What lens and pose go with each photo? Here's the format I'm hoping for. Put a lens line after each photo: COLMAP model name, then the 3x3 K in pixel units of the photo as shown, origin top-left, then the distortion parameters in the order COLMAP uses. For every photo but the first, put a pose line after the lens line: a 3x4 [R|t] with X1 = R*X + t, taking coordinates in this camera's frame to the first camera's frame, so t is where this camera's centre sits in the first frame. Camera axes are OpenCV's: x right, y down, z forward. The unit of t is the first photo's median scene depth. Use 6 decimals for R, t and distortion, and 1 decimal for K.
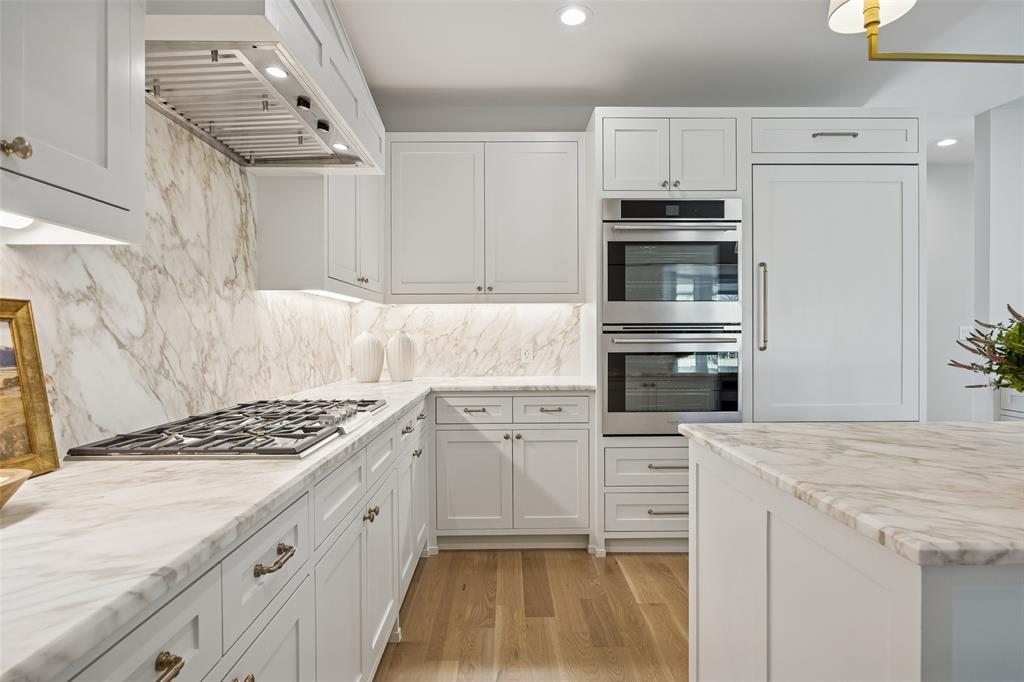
lens RADIAL K [[543.7, 0, 512.0], [0, 543.7, 341.0], [0, 0, 1]] dist [0.000936, -0.000387]
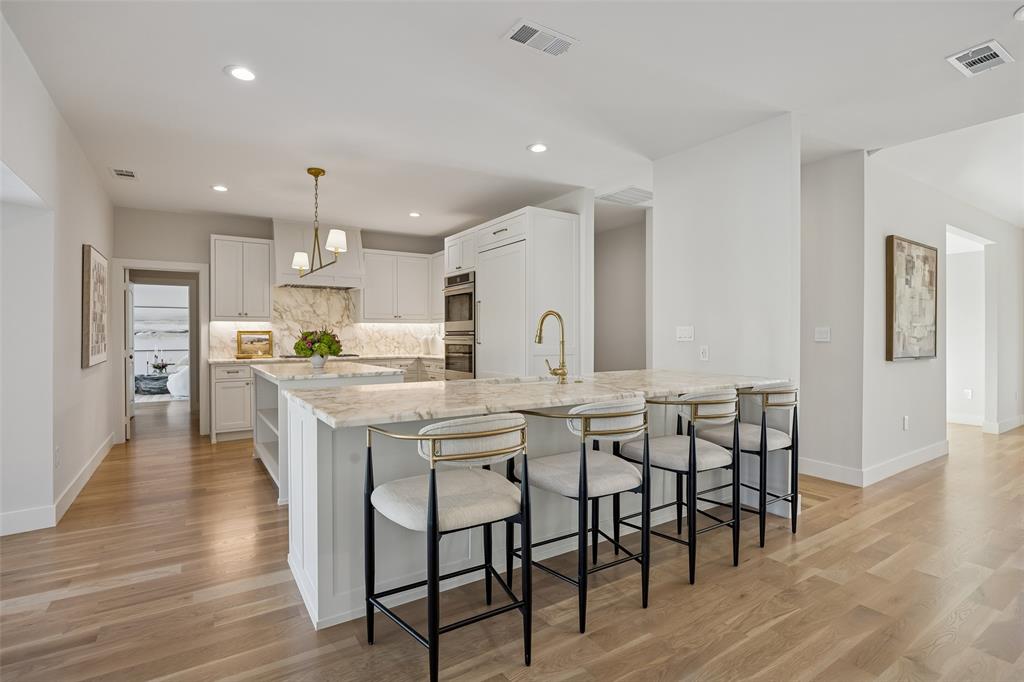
lens RADIAL K [[504.7, 0, 510.7], [0, 504.7, 335.6], [0, 0, 1]] dist [0.022837, -0.000519]
pose [[0.521732, 0.002277, -0.853107, 2.162866], [-0.007522, 0.999970, -0.001931, -0.011667], [0.853076, 0.007425, 0.521733, 0.115015]]
